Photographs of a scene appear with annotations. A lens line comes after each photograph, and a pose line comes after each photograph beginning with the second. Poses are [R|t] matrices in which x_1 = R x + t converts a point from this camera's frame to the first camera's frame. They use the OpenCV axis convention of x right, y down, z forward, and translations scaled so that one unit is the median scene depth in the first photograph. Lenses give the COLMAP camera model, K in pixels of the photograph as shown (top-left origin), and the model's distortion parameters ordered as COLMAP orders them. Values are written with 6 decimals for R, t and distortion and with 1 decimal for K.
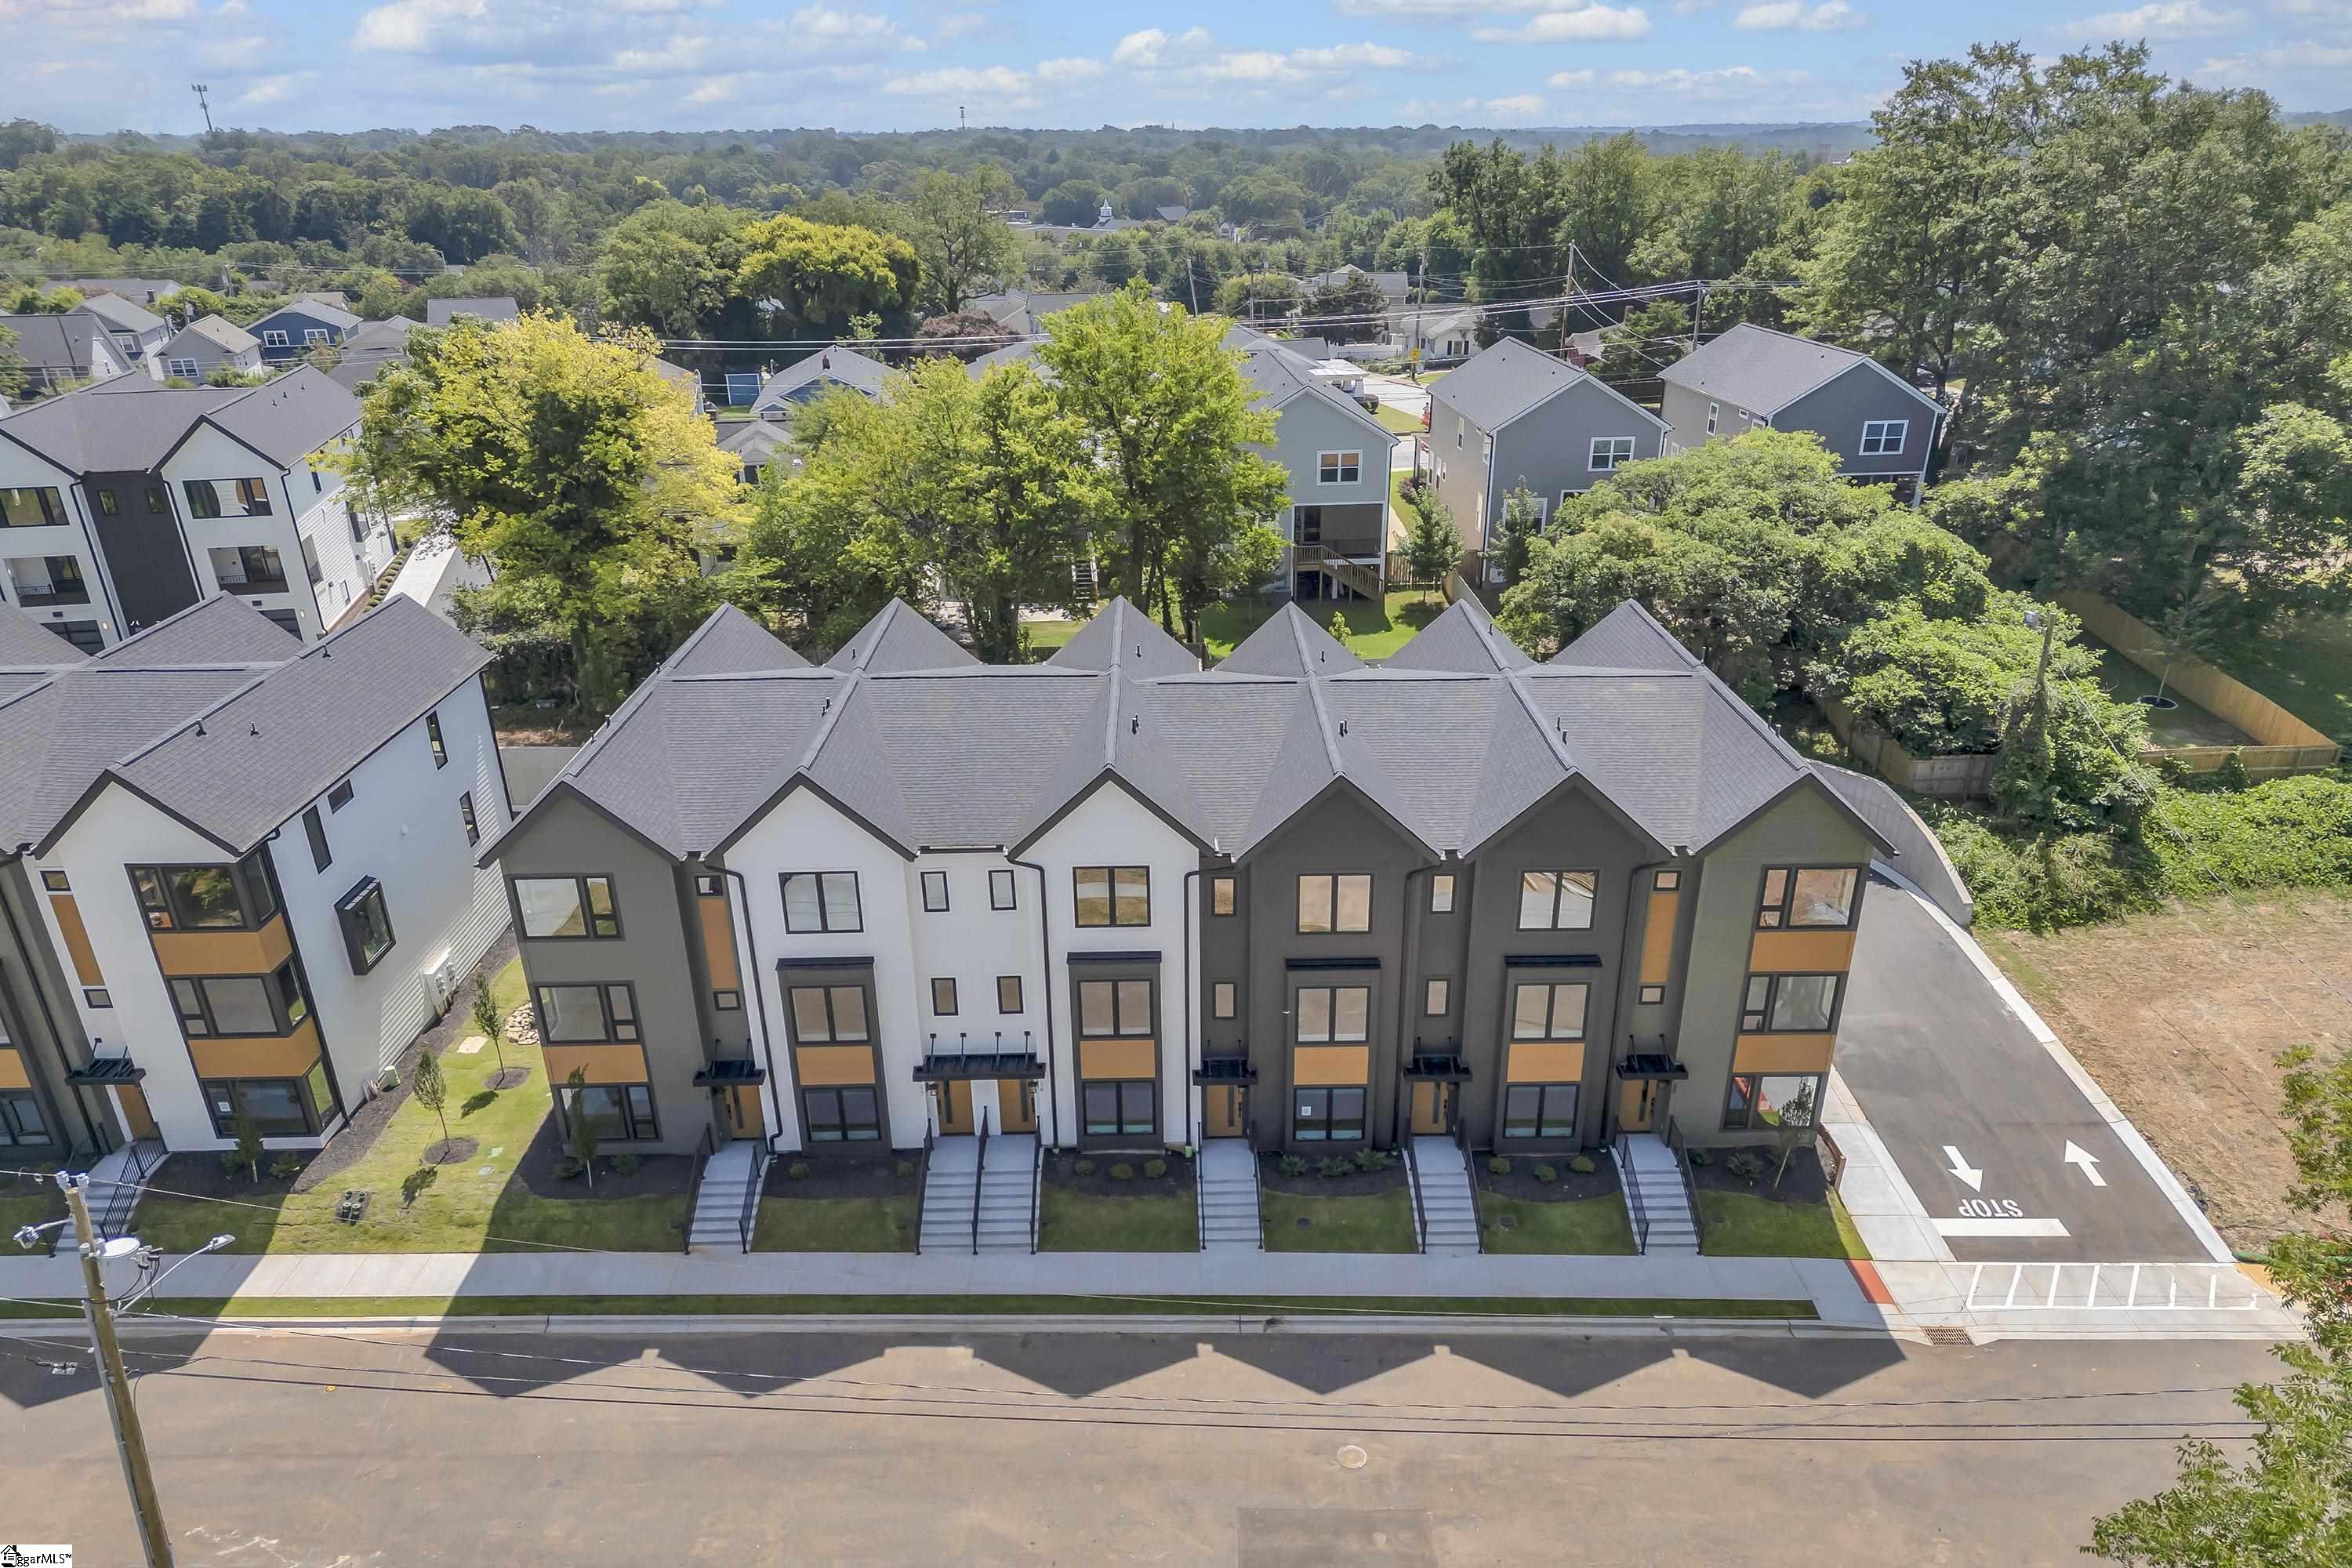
lens RADIAL K [[1648.4, 0, 1190.3], [0, 1648.4, 837.4], [0, 0, 1]] dist [0.062544, -0.054898]
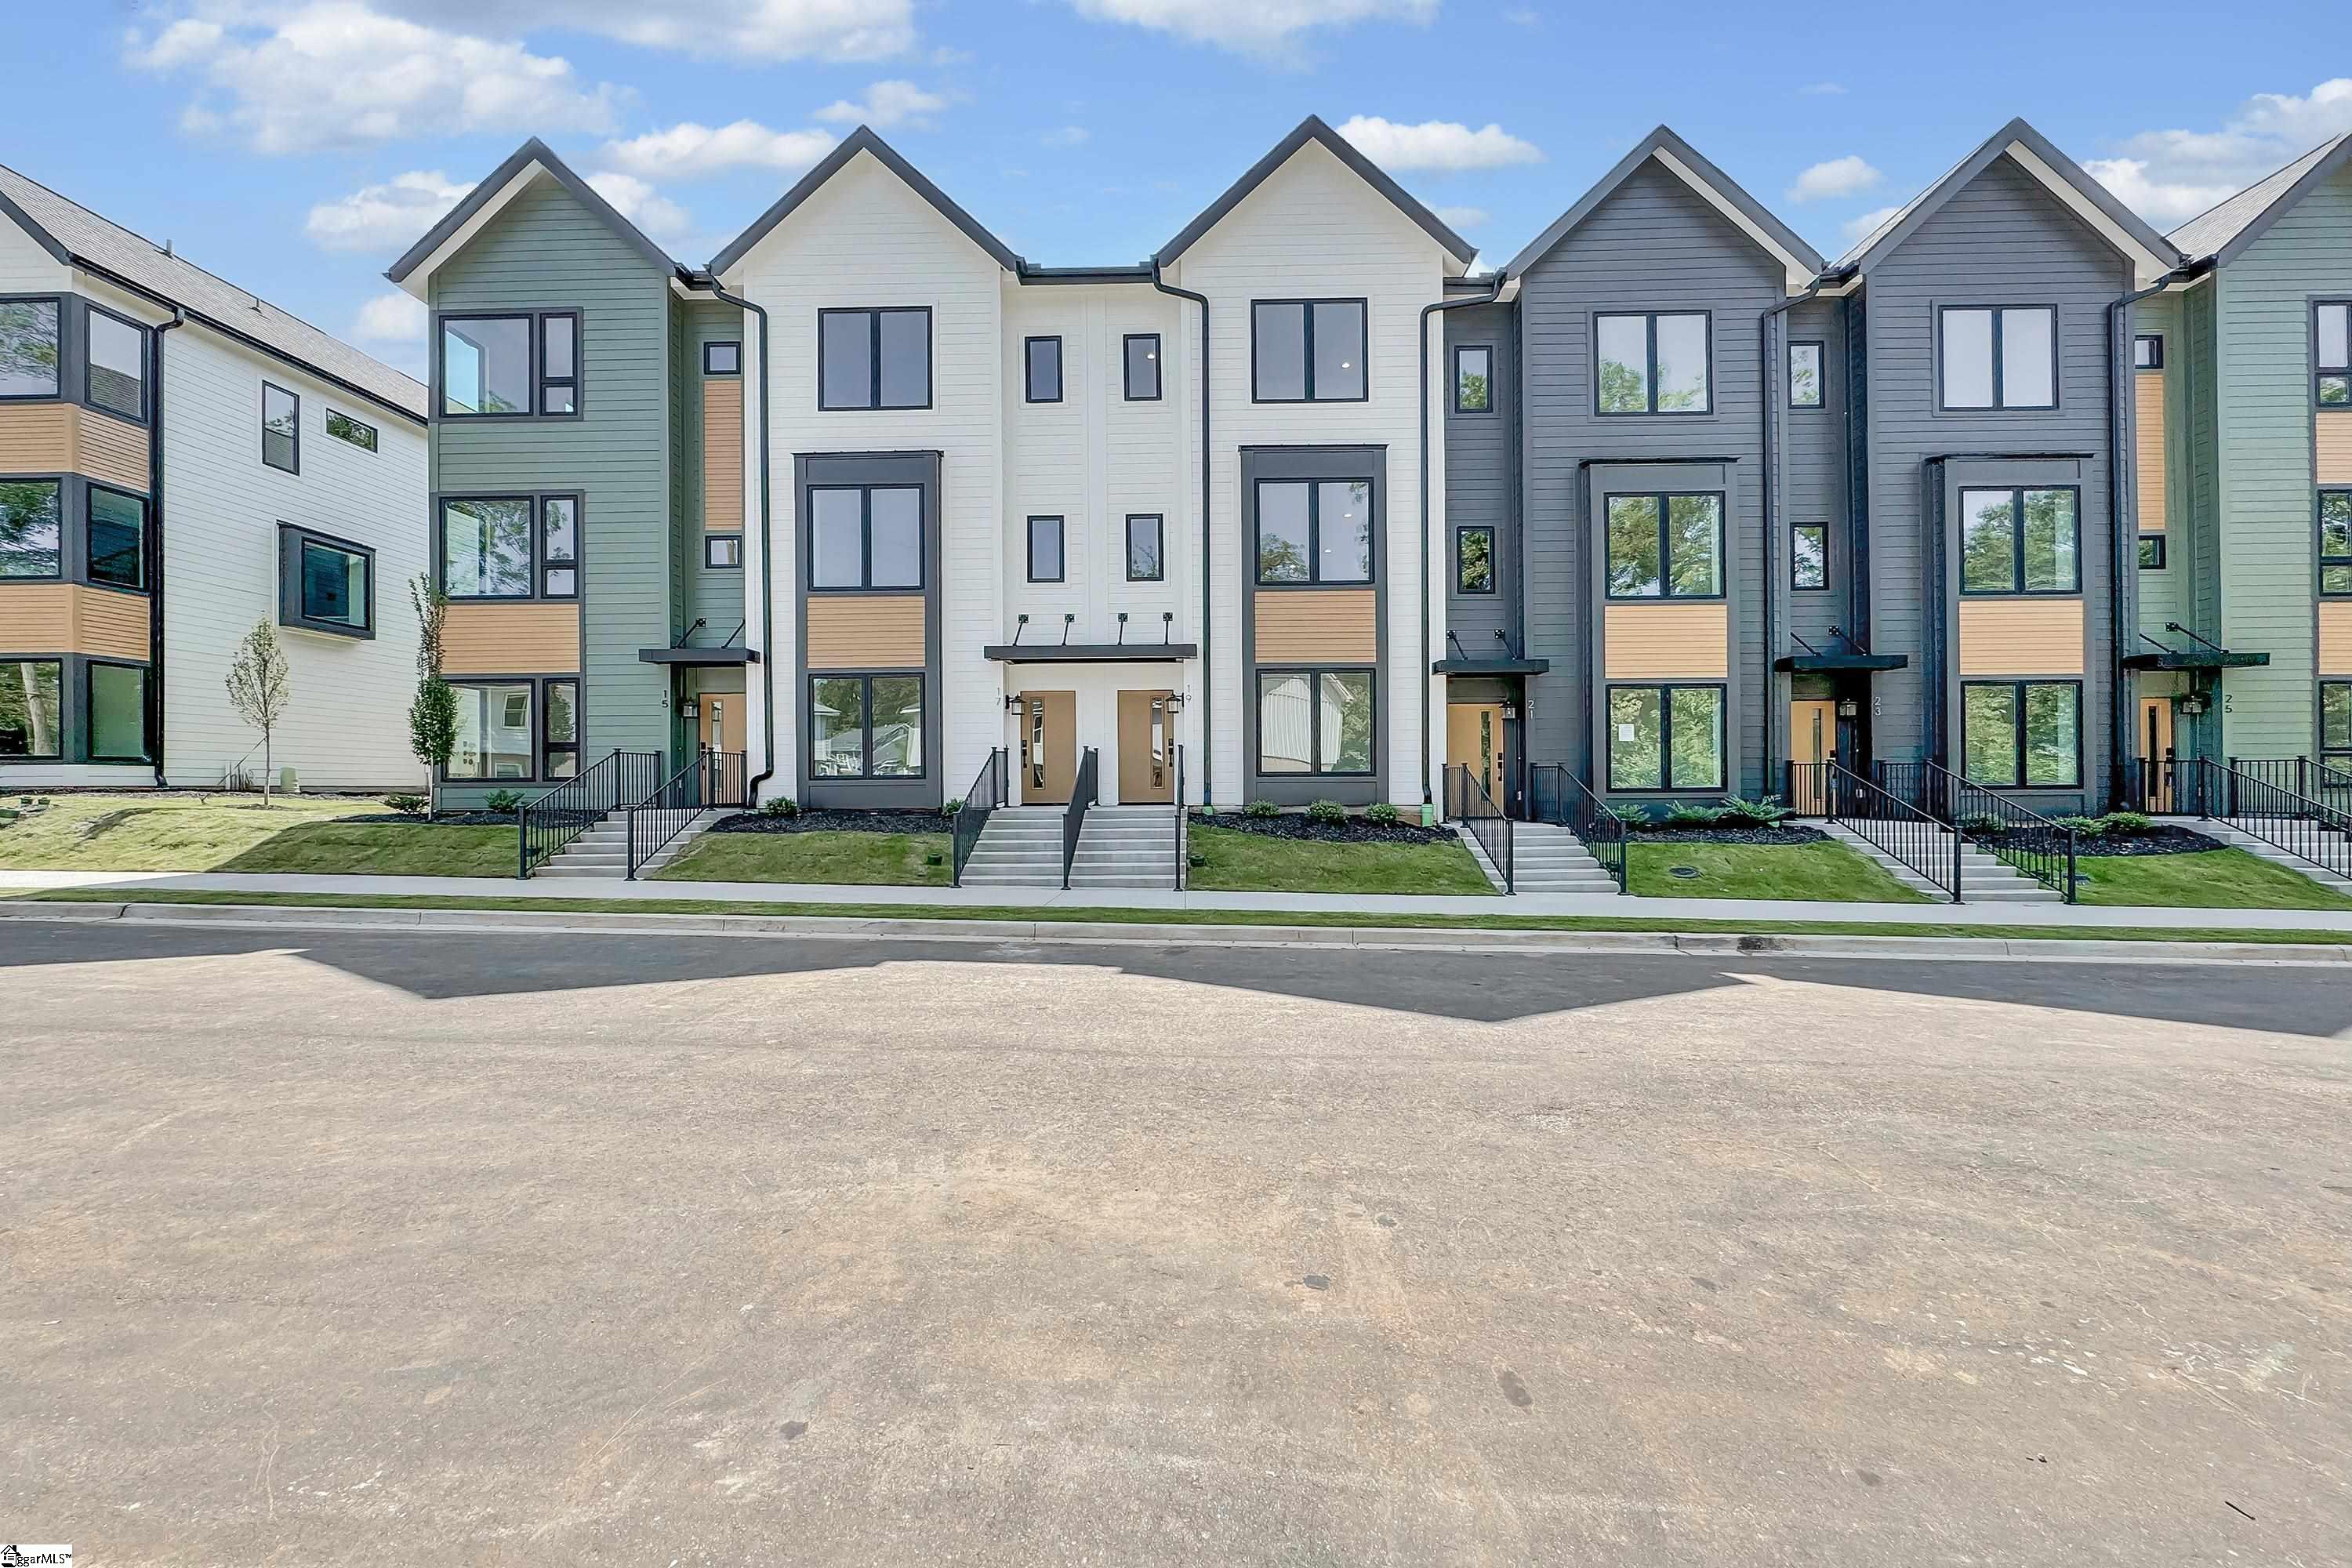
lens RADIAL K [[899.7, 0, 1175.1], [0, 899.7, 776.1], [0, 0, 1]] dist [-0.003131, 0.000257]
pose [[0.999263, 0.002511, -0.038300, -0.083433], [-0.019015, 0.899185, -0.437156, 0.332638], [0.033341, 0.437562, 0.898570, 0.716592]]
